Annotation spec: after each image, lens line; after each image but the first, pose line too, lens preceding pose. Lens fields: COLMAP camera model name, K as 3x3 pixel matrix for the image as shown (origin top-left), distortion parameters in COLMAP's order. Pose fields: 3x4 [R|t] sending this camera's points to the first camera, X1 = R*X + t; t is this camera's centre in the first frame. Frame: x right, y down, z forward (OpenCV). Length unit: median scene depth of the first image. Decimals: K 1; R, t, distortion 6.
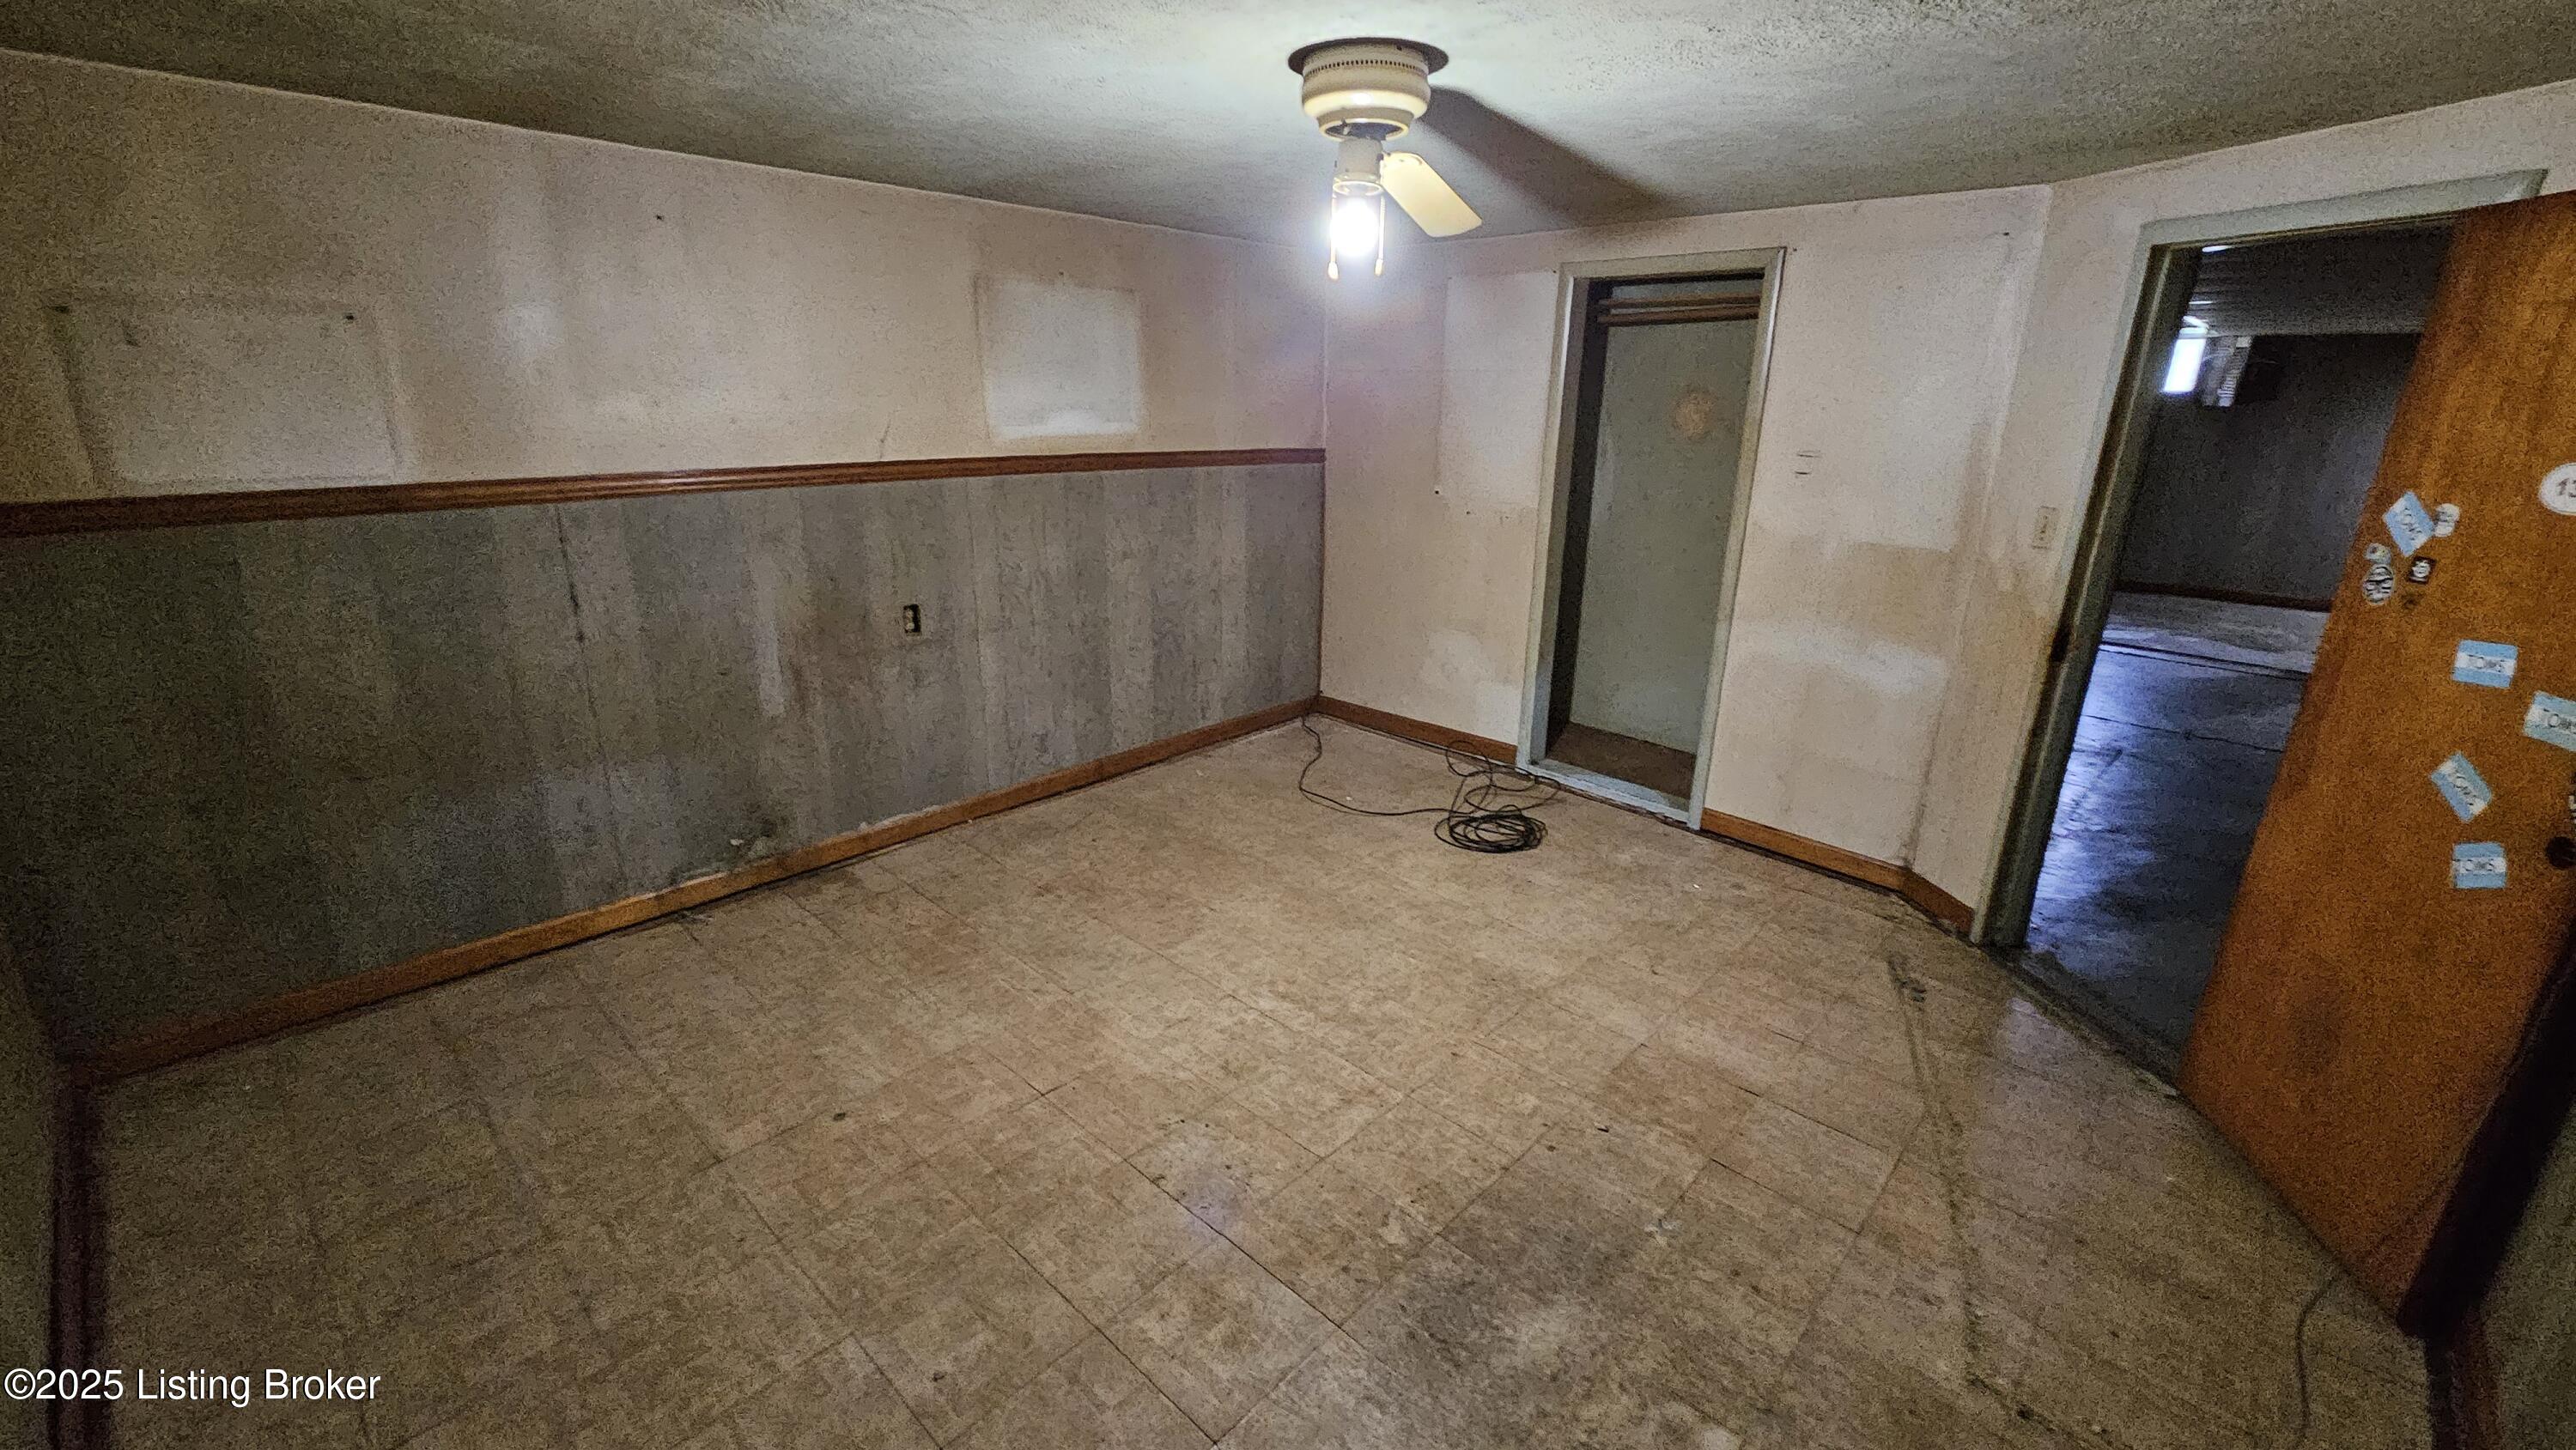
lens RADIAL K [[1048.3, 0, 1294.5], [0, 1048.3, 720.1], [0, 0, 1]] dist [0.001527, 0.000327]
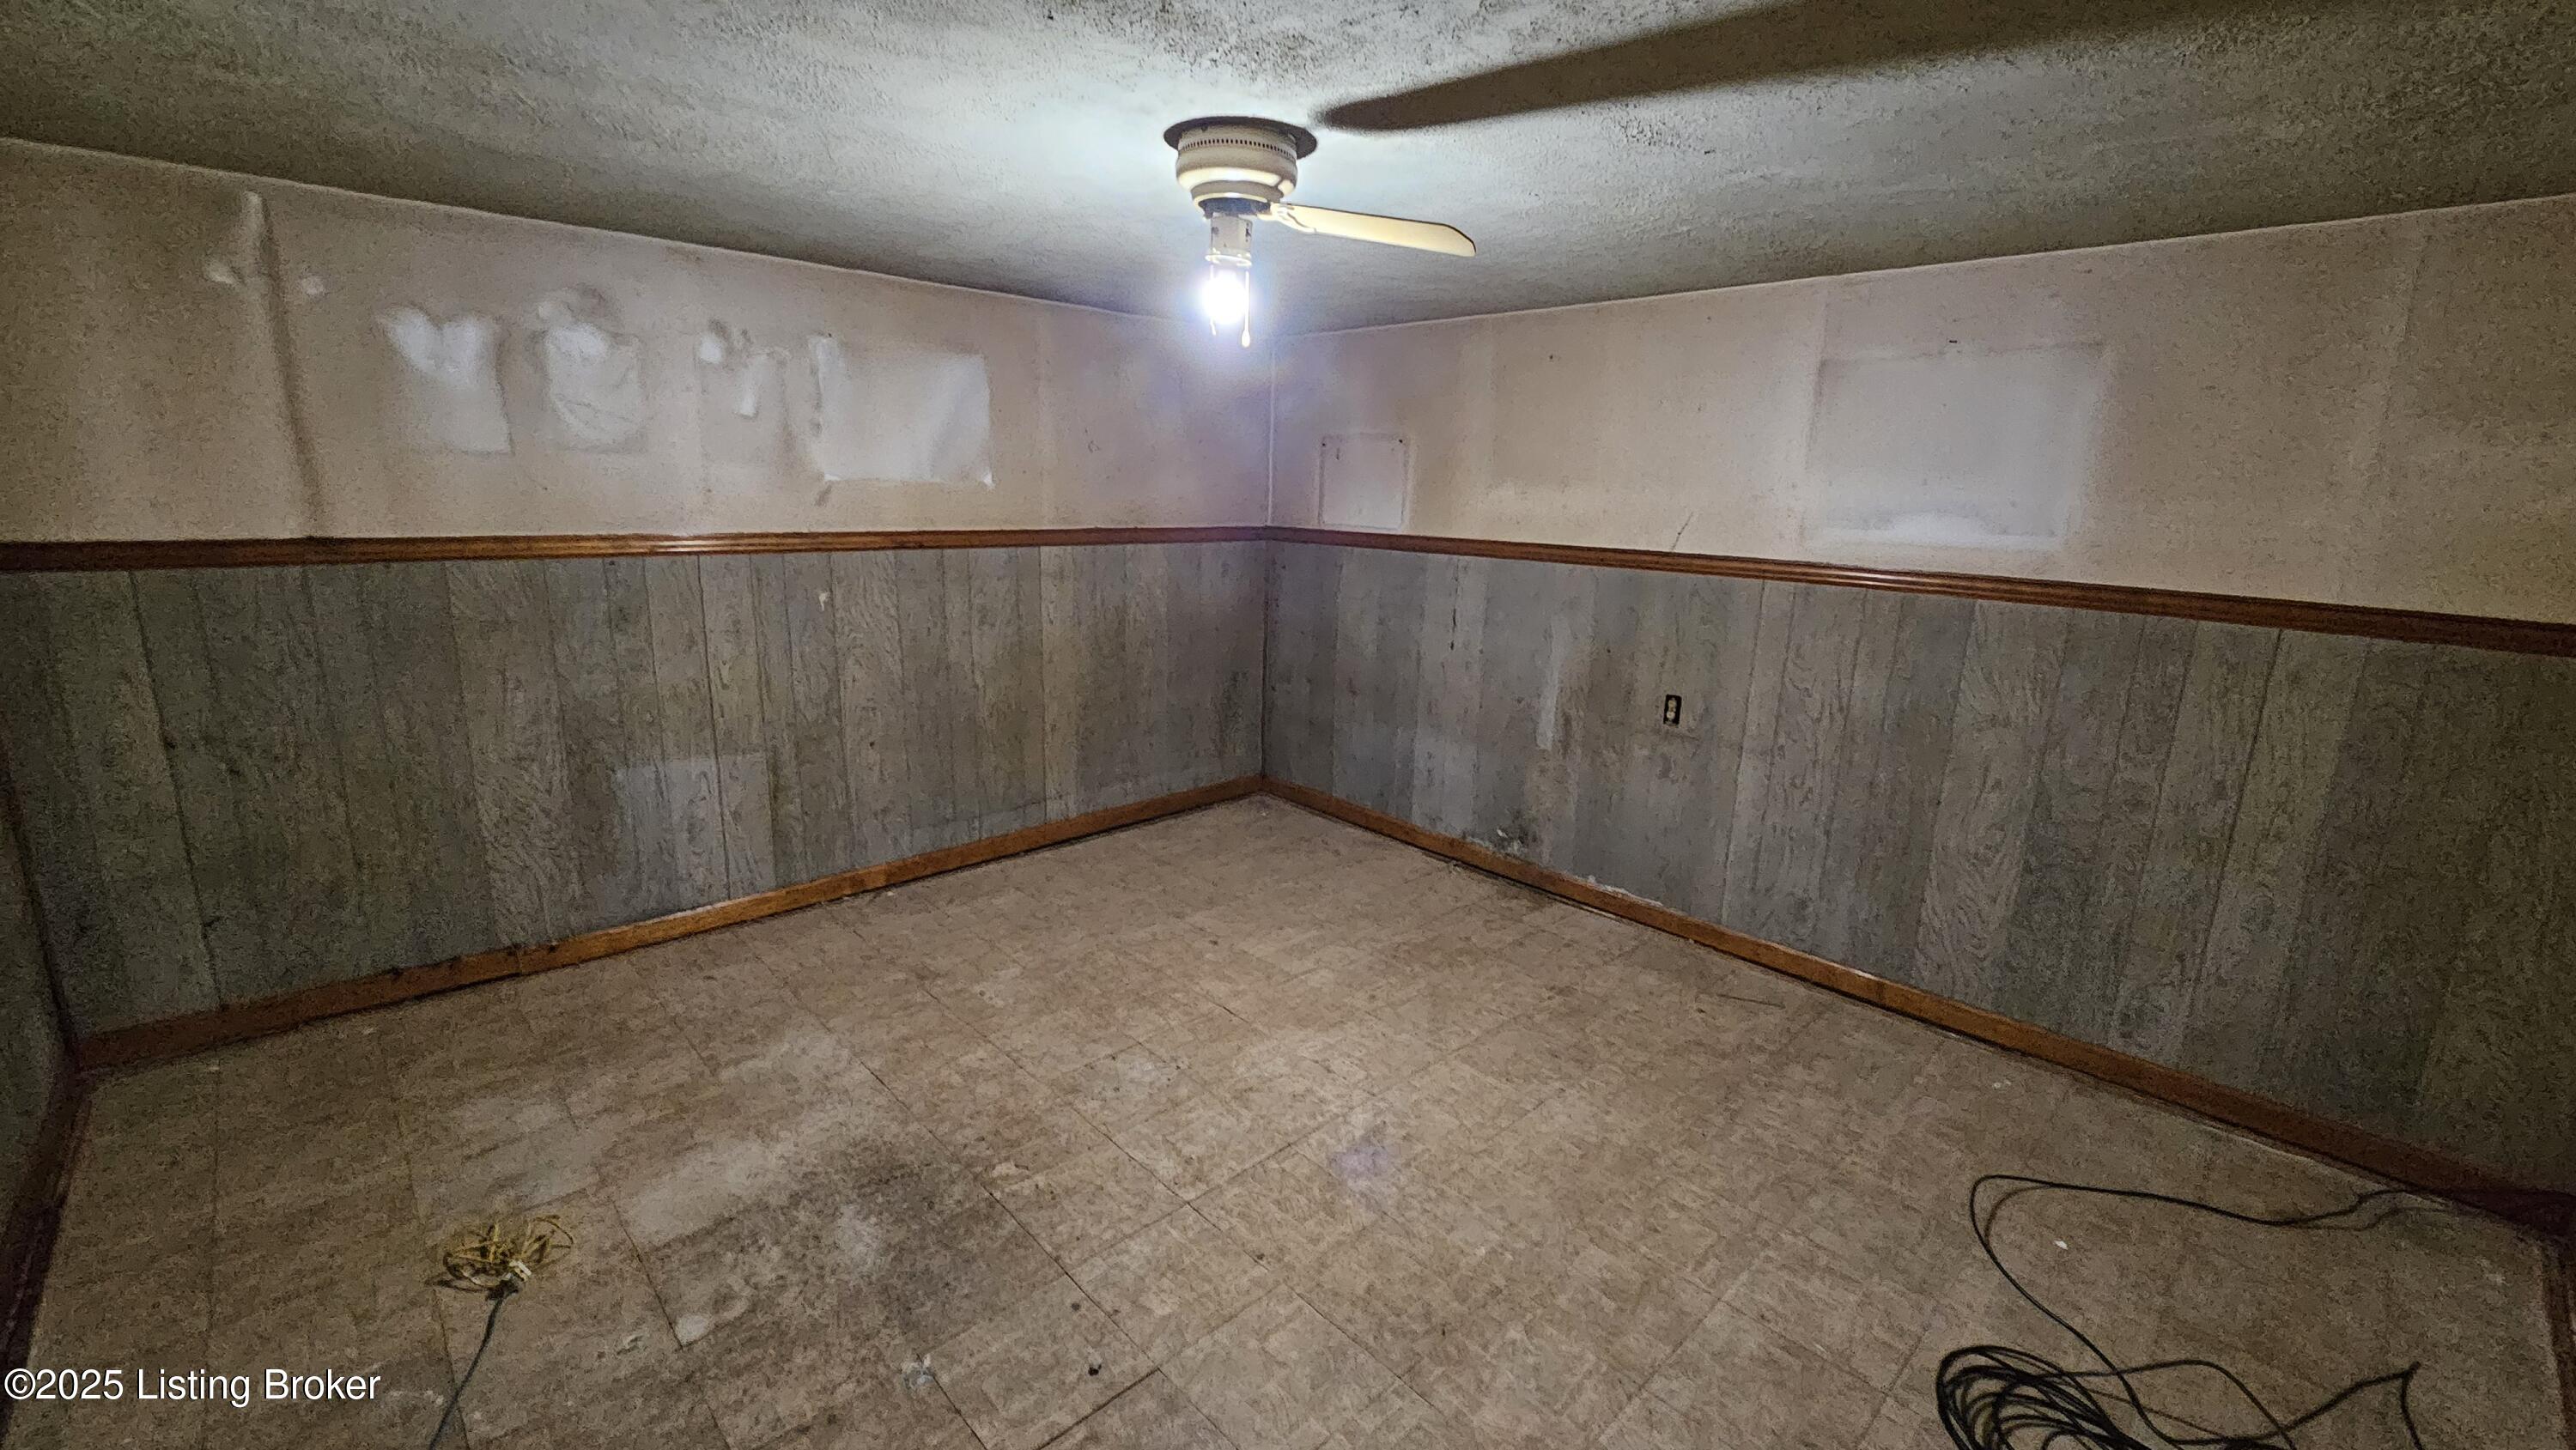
lens RADIAL K [[1057.2, 0, 1292.8], [0, 1057.2, 715.9], [0, 0, 1]] dist [0.002935, 0.000426]
pose [[-0.058255, 0.197961, -0.978477, 0.733825], [-0.334330, 0.919674, 0.205969, -0.201972], [0.940654, 0.339133, 0.012609, 0.741090]]
